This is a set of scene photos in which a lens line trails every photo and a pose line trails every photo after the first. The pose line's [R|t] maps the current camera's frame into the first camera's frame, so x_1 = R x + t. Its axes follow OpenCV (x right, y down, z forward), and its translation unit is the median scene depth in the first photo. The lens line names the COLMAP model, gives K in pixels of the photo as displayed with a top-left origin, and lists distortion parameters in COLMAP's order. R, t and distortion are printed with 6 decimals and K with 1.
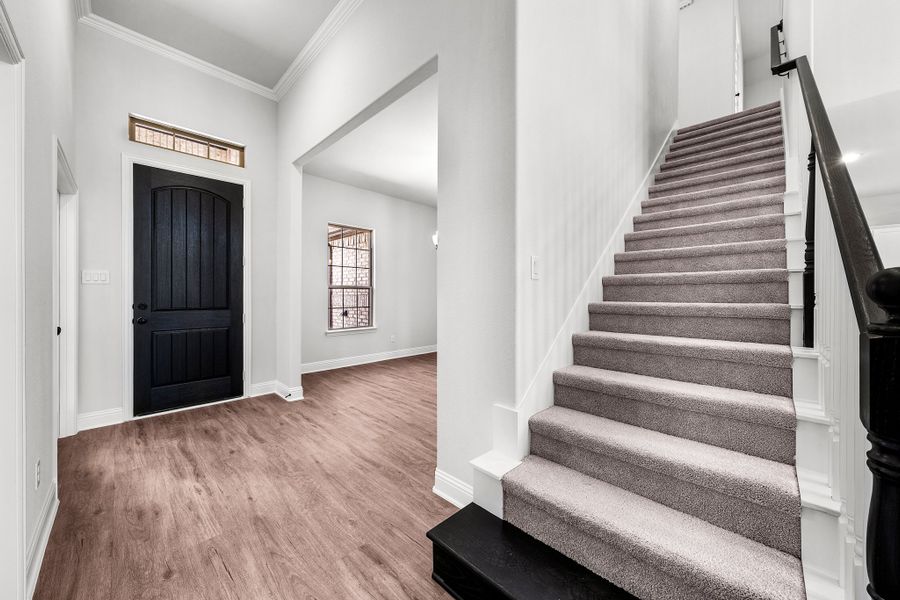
lens RADIAL K [[307.3, 0, 450.6], [0, 307.3, 296.5], [0, 0, 1]] dist [0.000367, 0.000013]
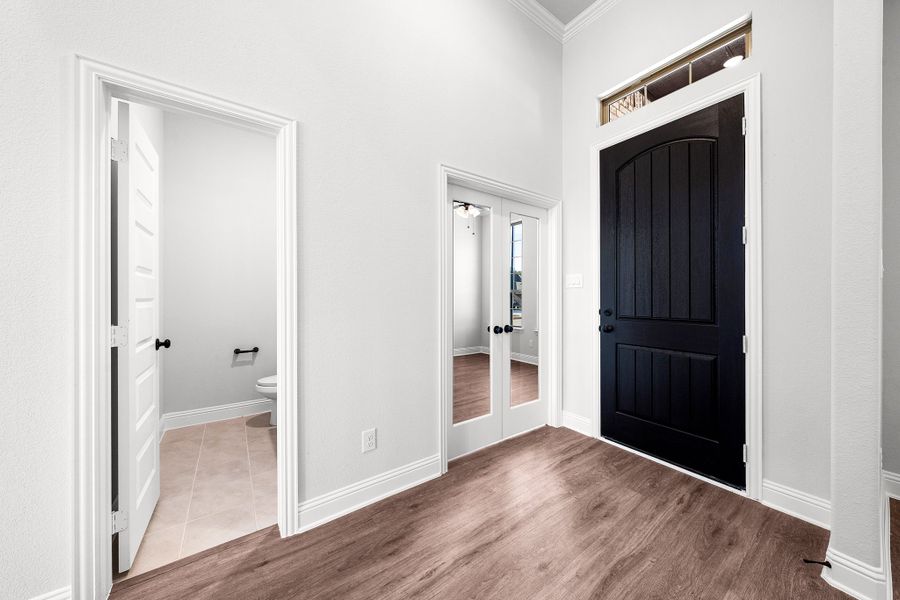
lens RADIAL K [[307.3, 0, 450.6], [0, 307.3, 296.5], [0, 0, 1]] dist [0.000367, 0.000013]
pose [[-0.194672, -0.000114, -0.980868, -0.075445], [0.002536, 0.999997, -0.000620, -0.012404], [0.980865, -0.002608, -0.194671, 0.753811]]
